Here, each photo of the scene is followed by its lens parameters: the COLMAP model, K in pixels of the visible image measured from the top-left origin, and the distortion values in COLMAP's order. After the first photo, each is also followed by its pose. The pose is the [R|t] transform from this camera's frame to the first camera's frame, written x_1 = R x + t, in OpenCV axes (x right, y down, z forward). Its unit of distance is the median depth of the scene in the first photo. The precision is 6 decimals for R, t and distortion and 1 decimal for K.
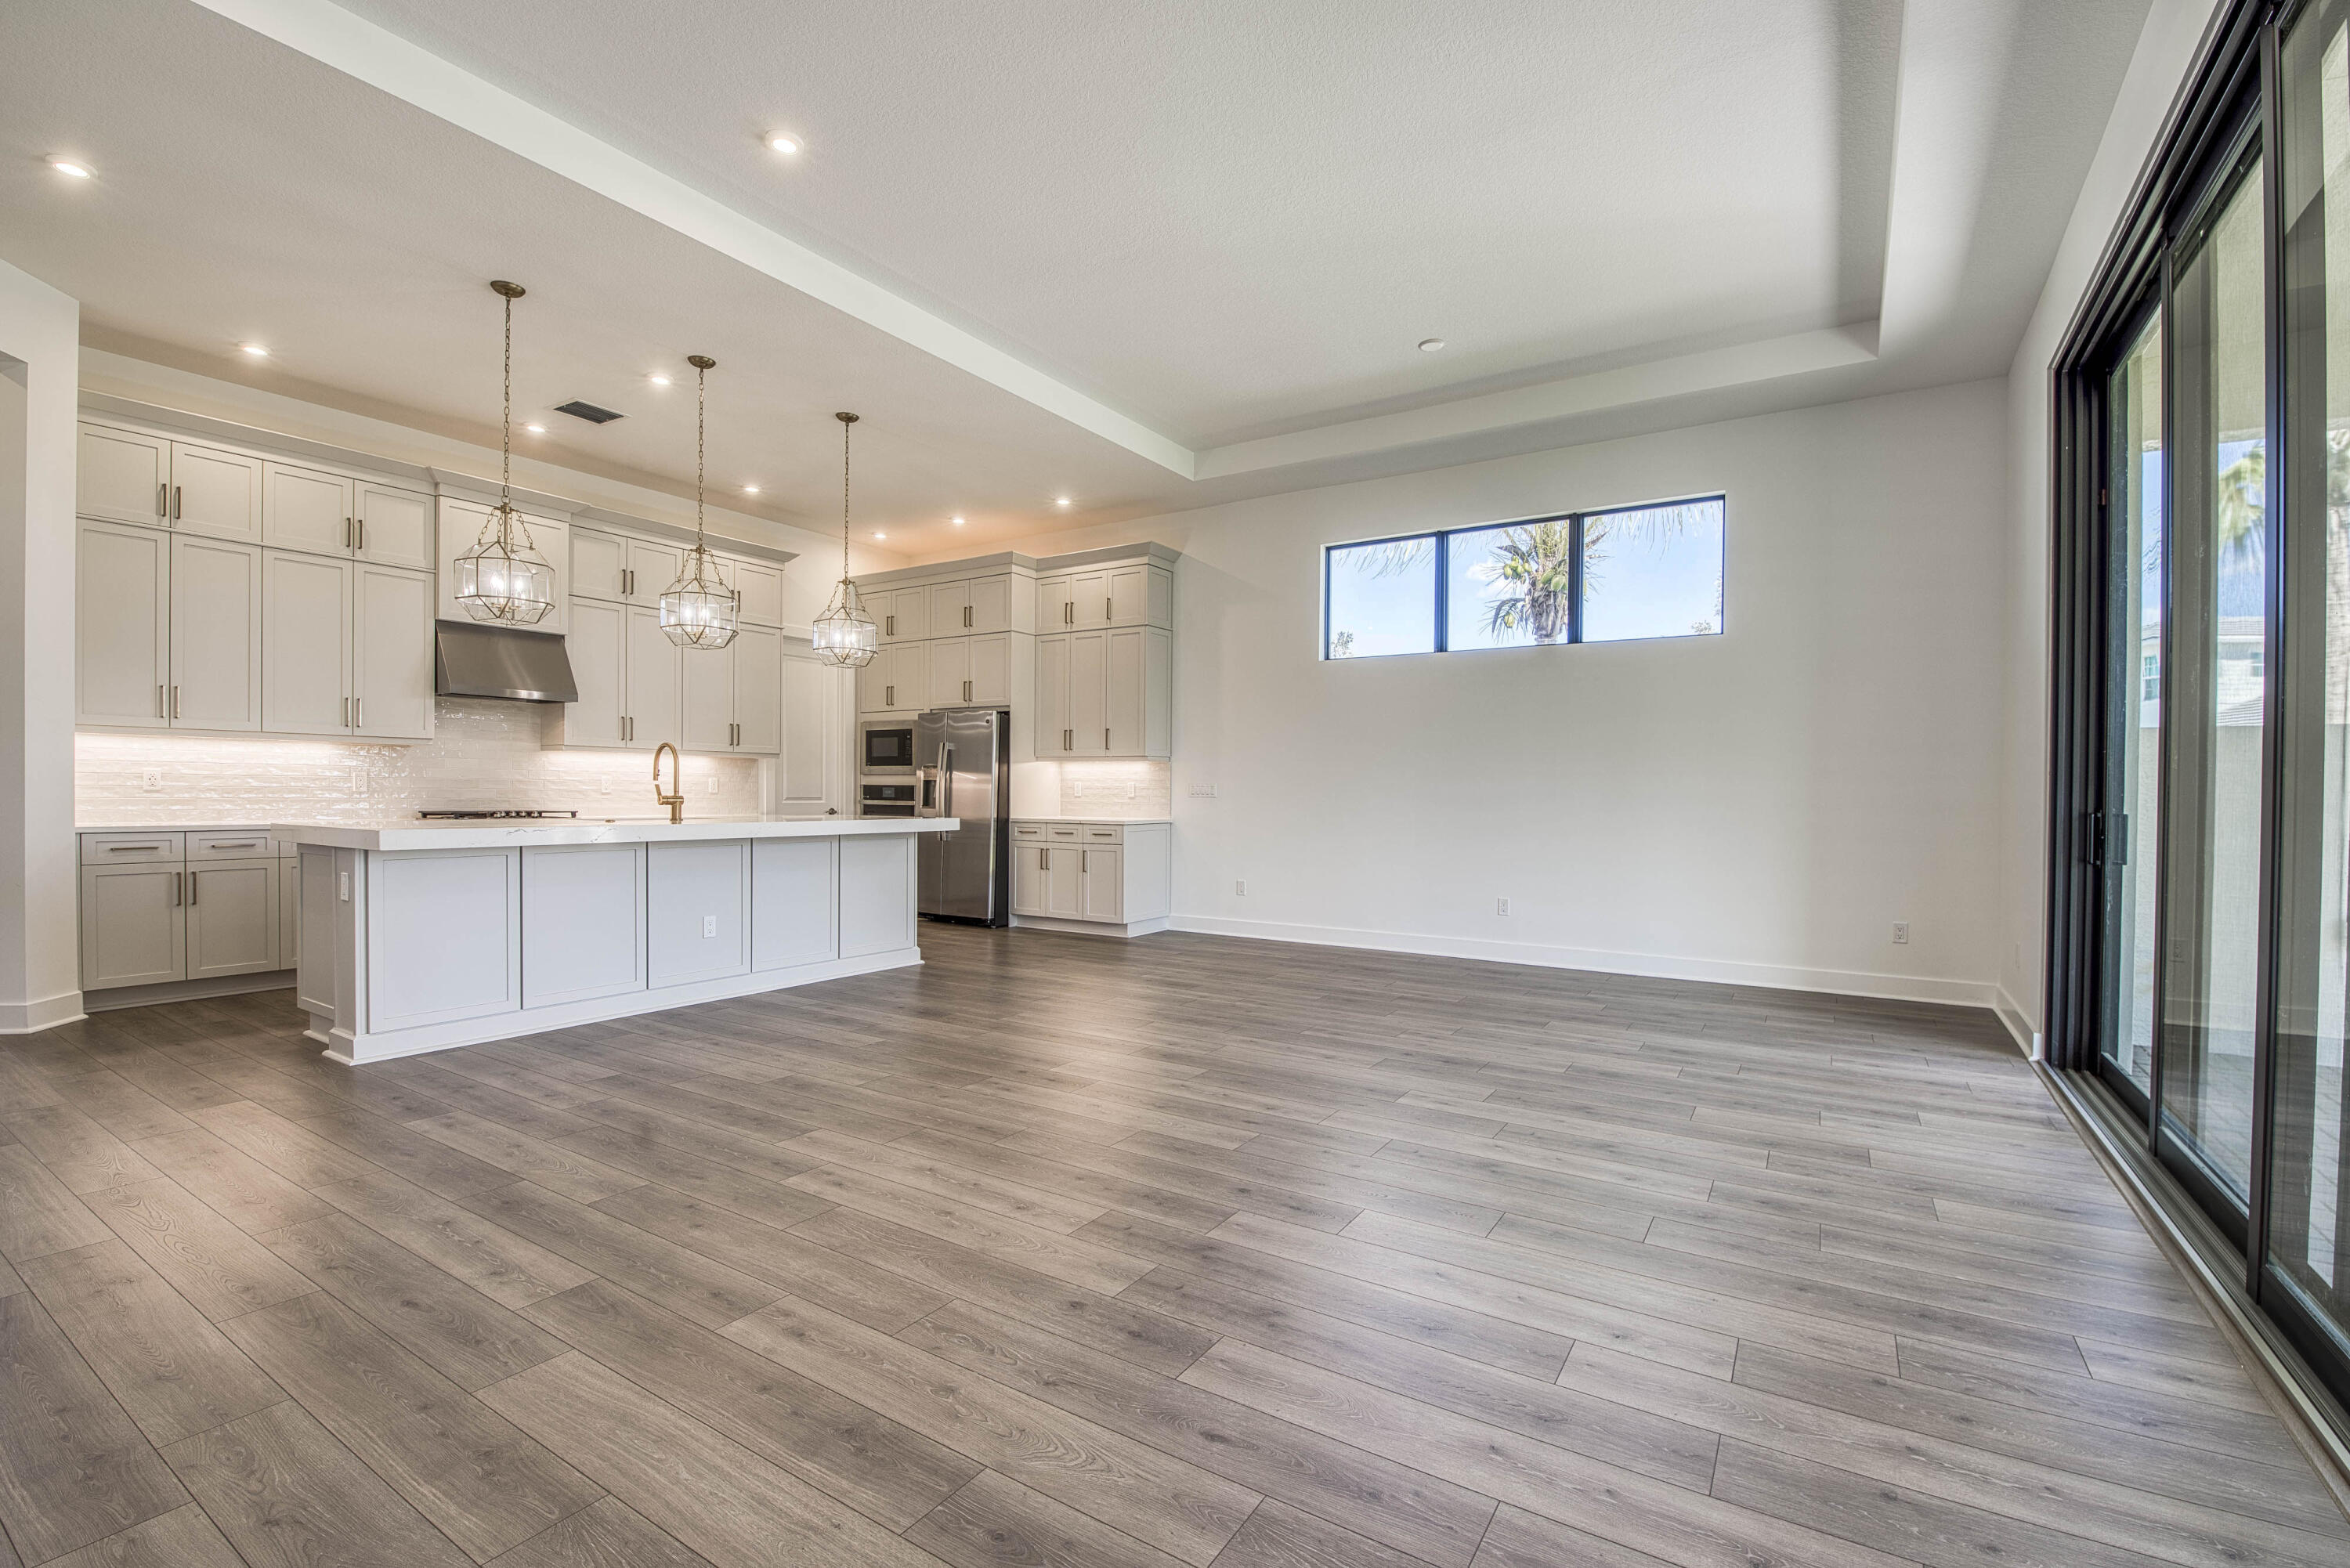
lens RADIAL K [[1011.1, 0, 1195.7], [0, 1011.1, 801.8], [0, 0, 1]] dist [-0.009083, -0.004077]
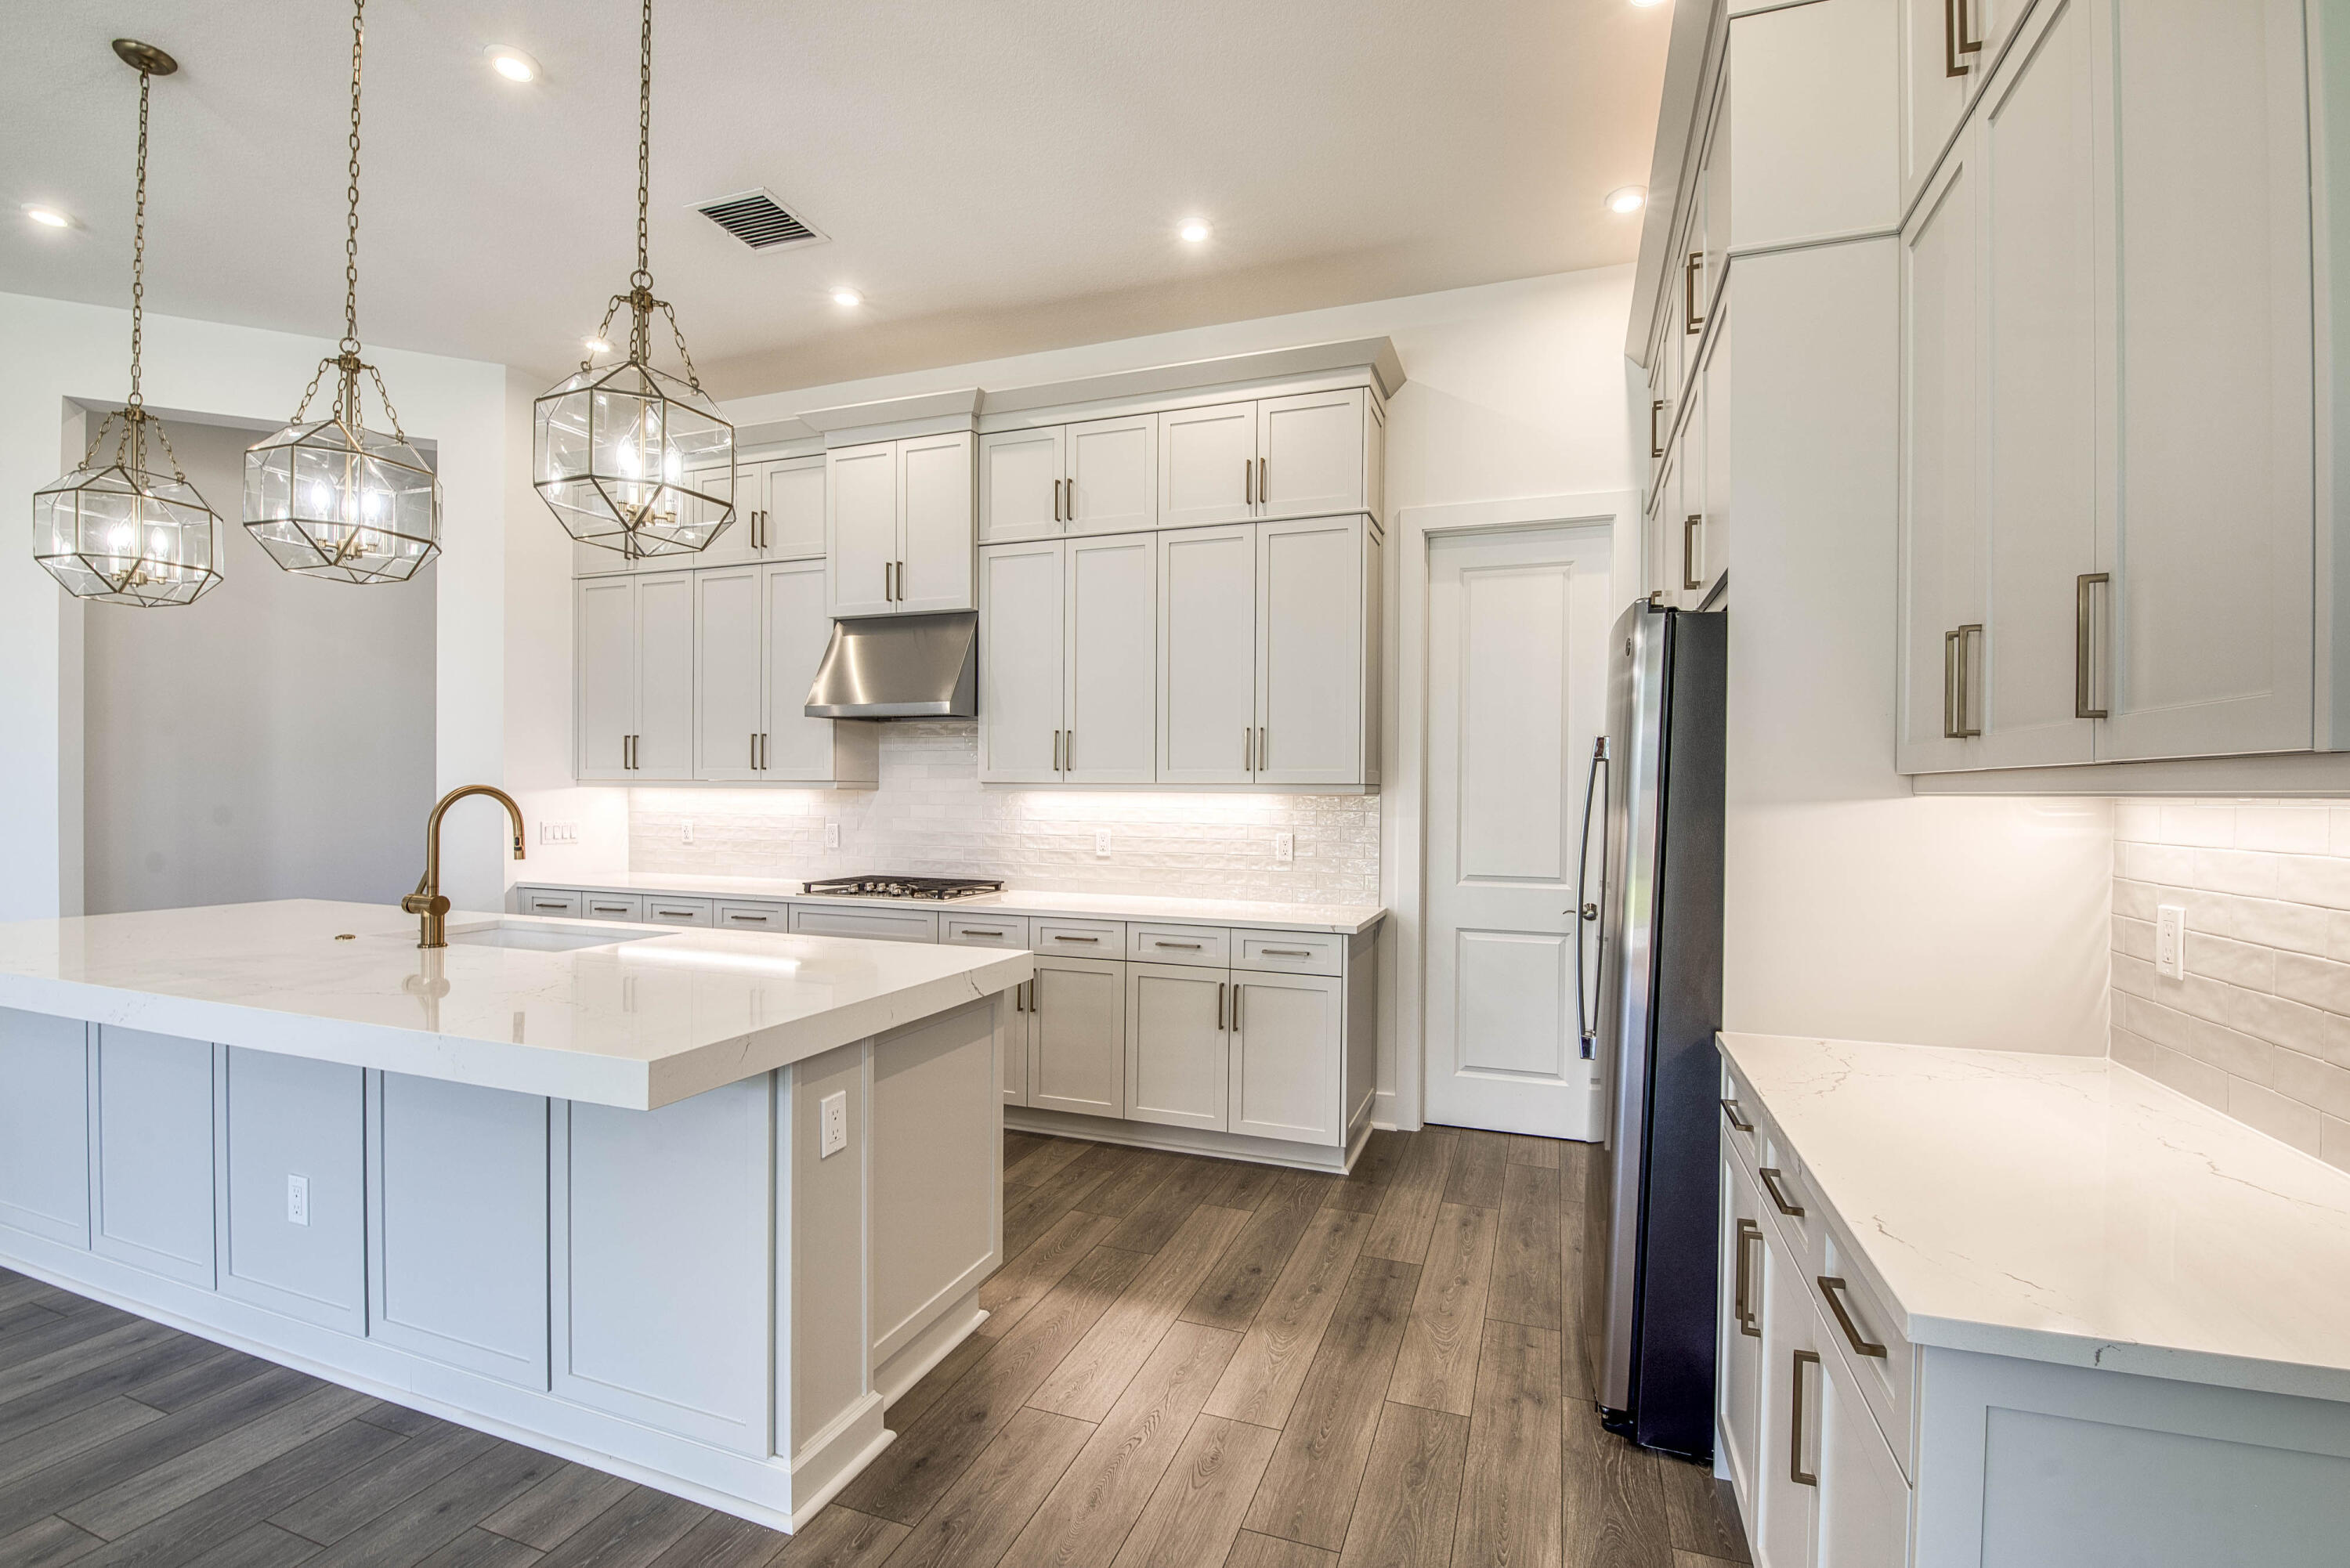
lens RADIAL K [[1011.1, 0, 1195.3], [0, 1011.1, 794.1], [0, 0, 1]] dist [-0.009083, -0.004077]
pose [[0.221773, -0.007871, -0.975067, 0.040190], [-0.017434, 0.999776, -0.012036, -0.066598], [0.974942, 0.019668, 0.221586, 1.519557]]
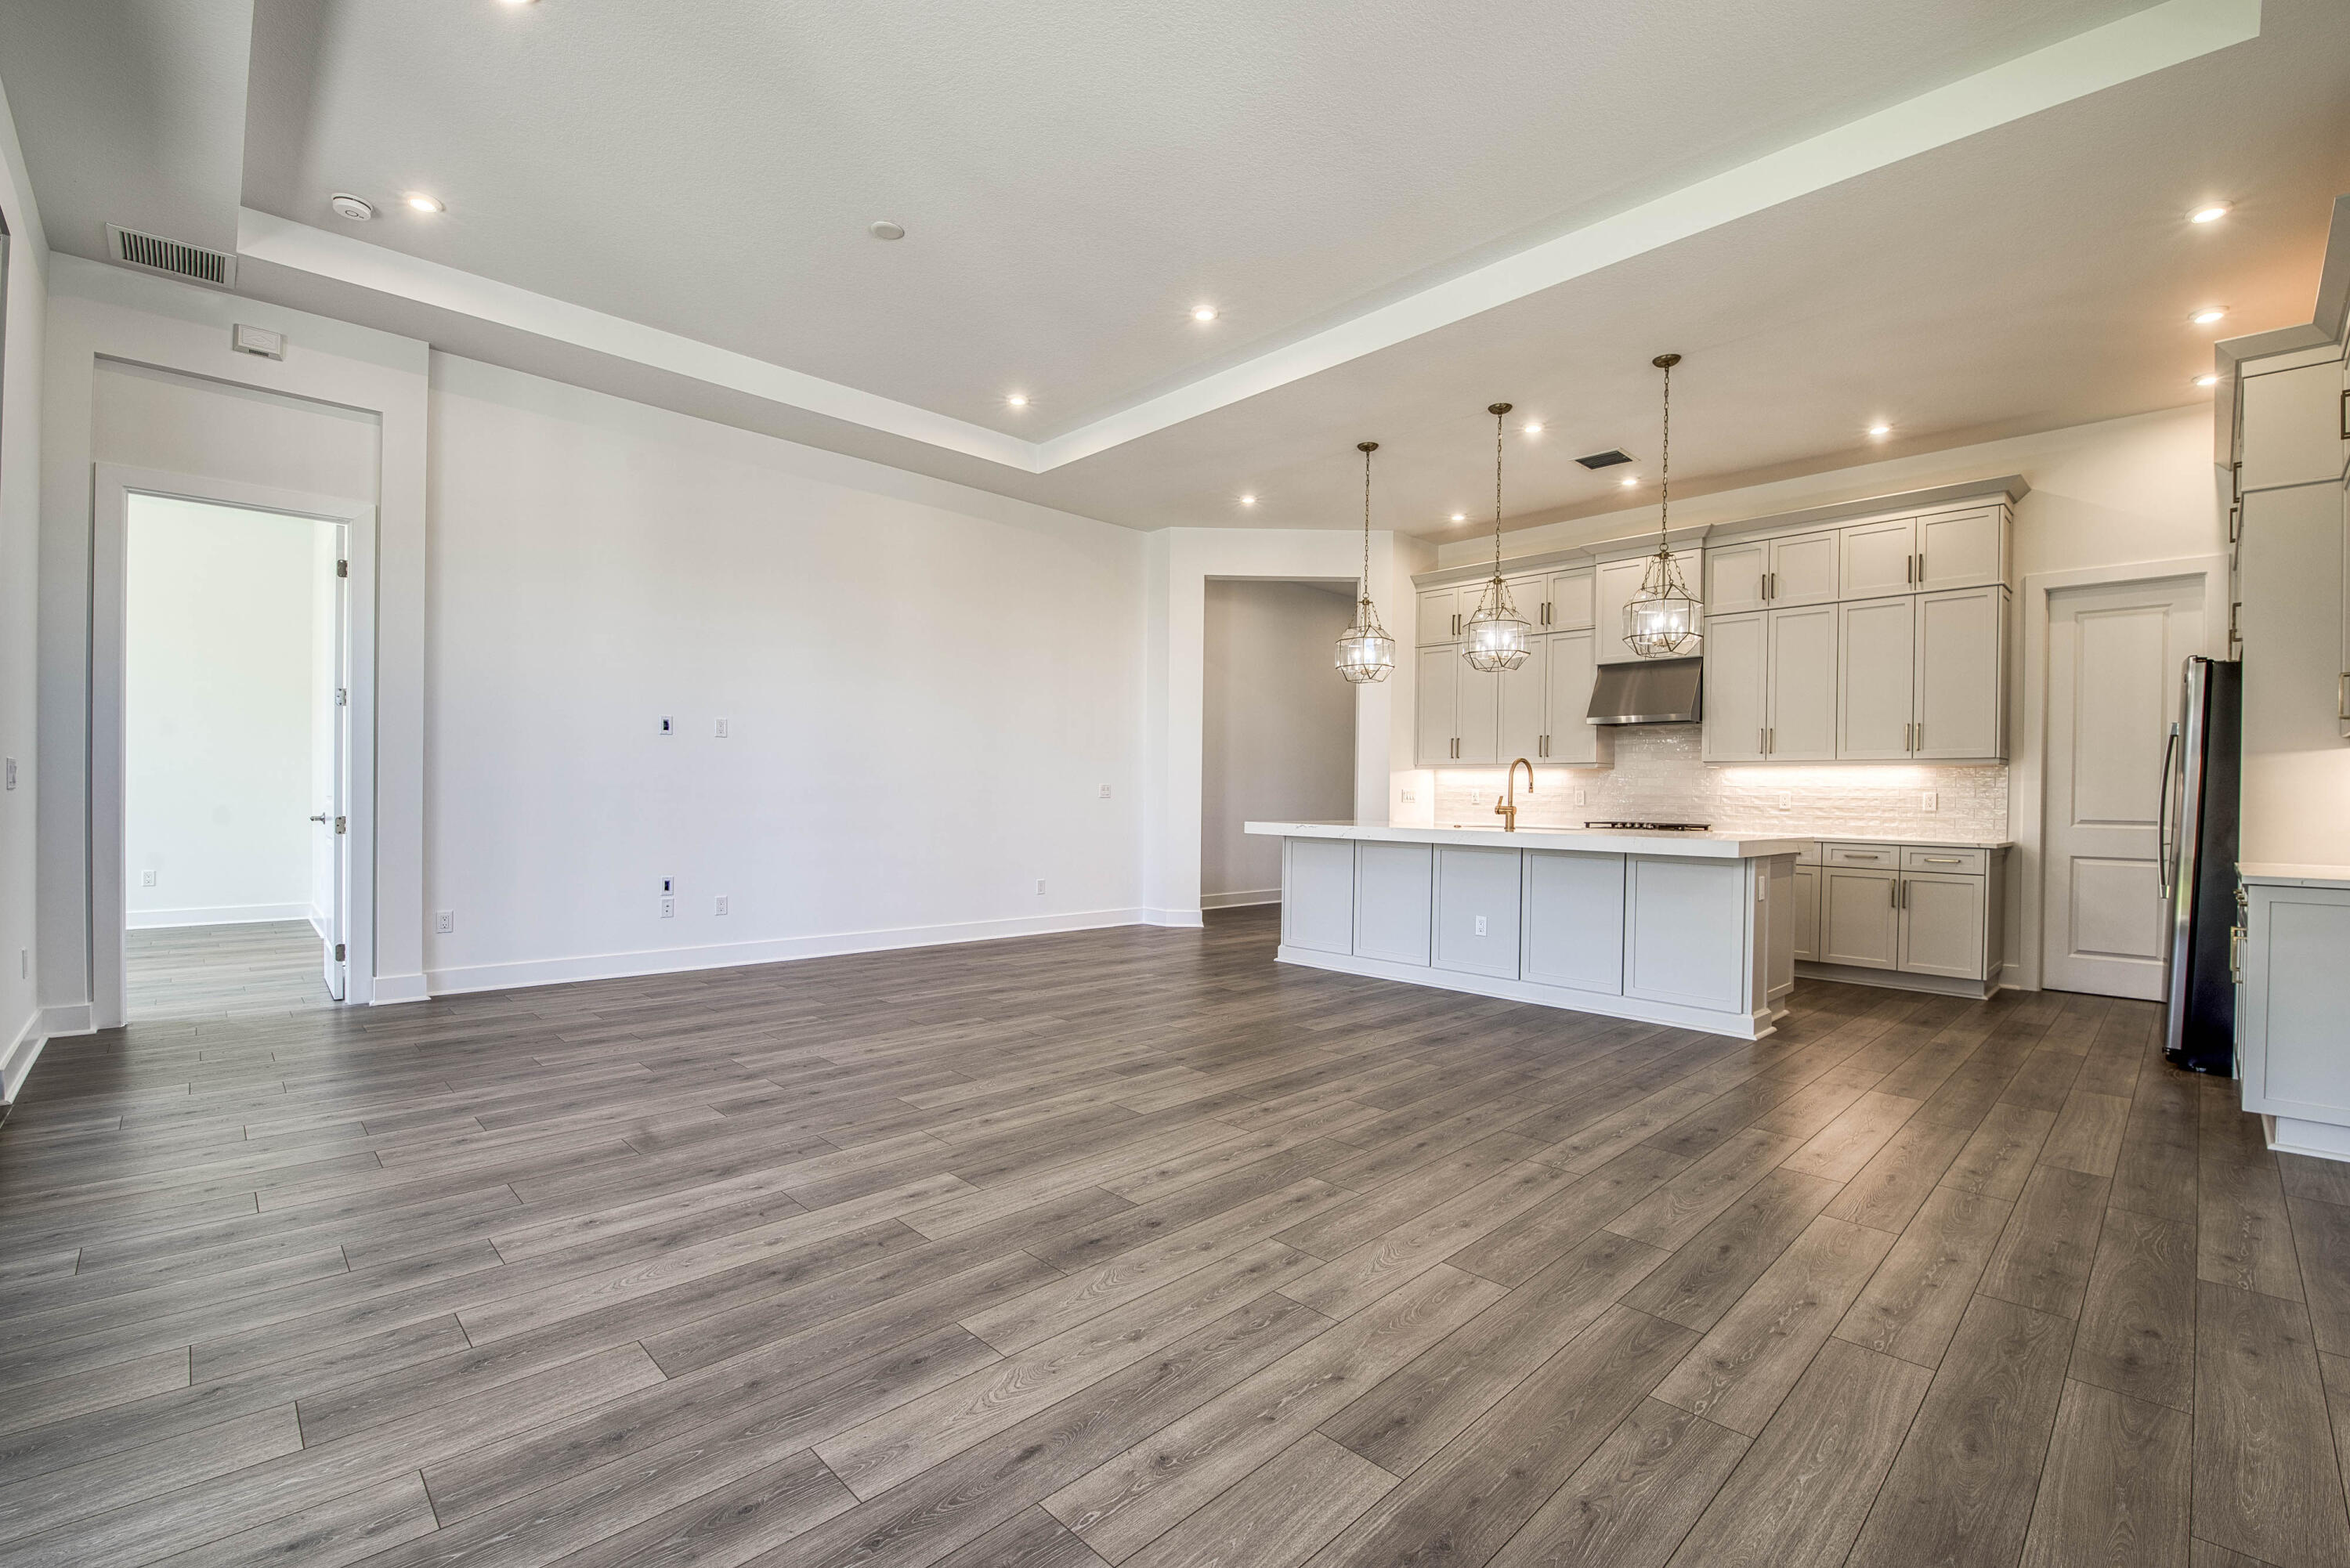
lens RADIAL K [[1011.1, 0, 1206.0], [0, 1011.1, 802.1], [0, 0, 1]] dist [-0.009083, -0.004077]
pose [[-0.218972, -0.005651, -0.975715, 0.765668], [-0.024844, 0.999691, -0.000214, -0.002803], [0.975415, 0.024194, -0.219045, 1.116352]]
